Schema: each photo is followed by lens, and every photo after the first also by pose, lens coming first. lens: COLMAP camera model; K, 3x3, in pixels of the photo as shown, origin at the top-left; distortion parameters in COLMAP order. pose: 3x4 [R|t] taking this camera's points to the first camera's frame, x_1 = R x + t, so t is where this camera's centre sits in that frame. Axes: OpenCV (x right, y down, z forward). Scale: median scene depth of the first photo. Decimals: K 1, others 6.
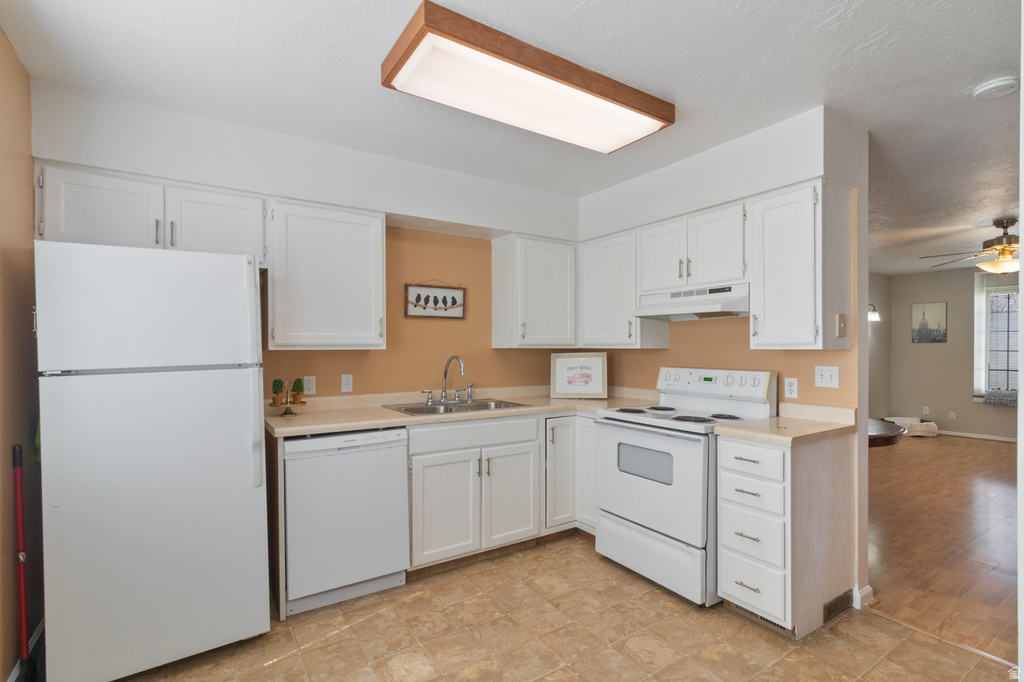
lens RADIAL K [[481.9, 0, 513.2], [0, 481.9, 348.6], [0, 0, 1]] dist [0.000009, 0.001104]
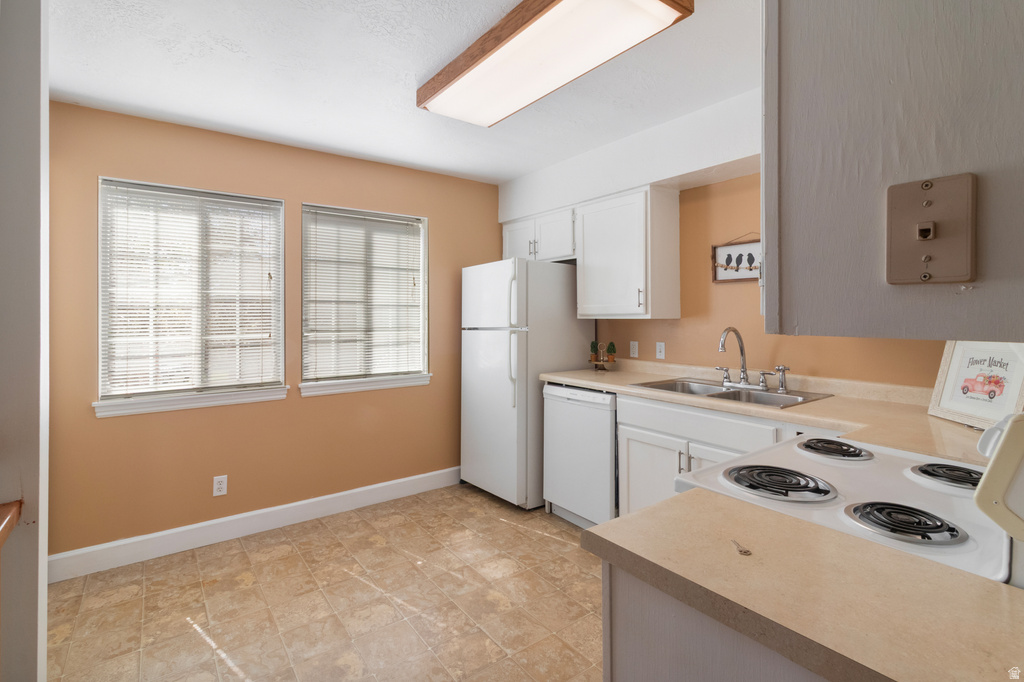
lens RADIAL K [[481.9, 0, 516.5], [0, 481.9, 315.0], [0, 0, 1]] dist [0.000009, 0.001104]
pose [[0.062790, 0.000030, -0.998027, 0.782213], [-0.001580, 0.999999, -0.000069, -0.006391], [0.998026, 0.001581, 0.062790, 0.708818]]
